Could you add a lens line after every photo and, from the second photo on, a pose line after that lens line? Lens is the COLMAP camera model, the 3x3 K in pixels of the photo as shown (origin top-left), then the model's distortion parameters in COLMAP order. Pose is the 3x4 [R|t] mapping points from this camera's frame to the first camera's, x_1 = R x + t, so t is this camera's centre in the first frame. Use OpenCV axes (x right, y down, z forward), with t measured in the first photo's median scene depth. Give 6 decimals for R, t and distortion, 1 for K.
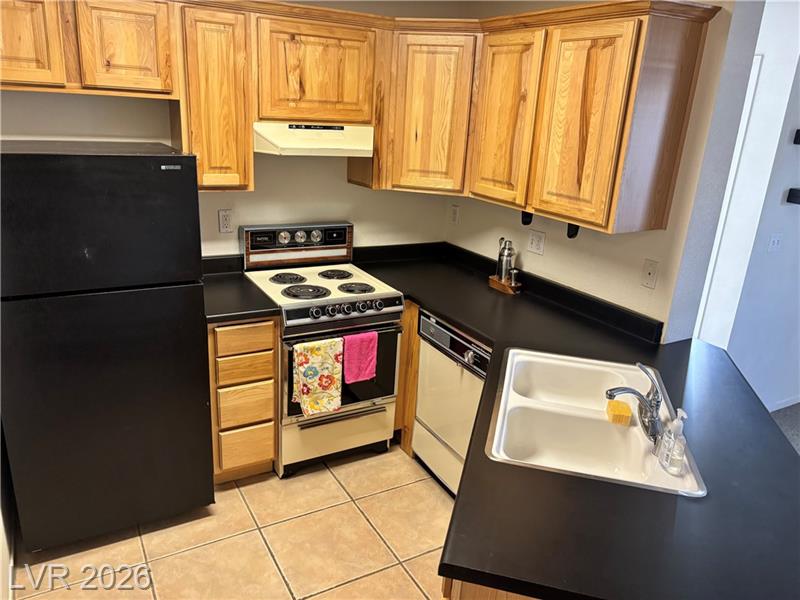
lens RADIAL K [[603.3, 0, 400.2], [0, 603.3, 308.5], [0, 0, 1]] dist [0.015125, -0.016228]
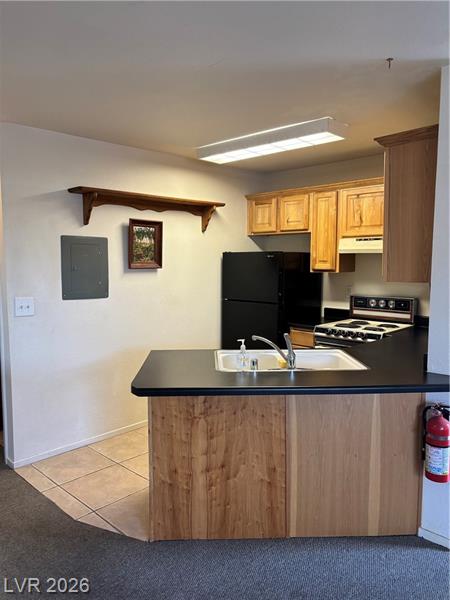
lens RADIAL K [[452.5, 0, 219.1], [0, 452.5, 302.4], [0, 0, 1]] dist [0.015125, -0.016228]
pose [[0.268427, 0.036404, -0.962612, 1.106301], [-0.283719, 0.957948, -0.042889, 0.074960], [0.920571, 0.284624, 0.267467, 0.274009]]
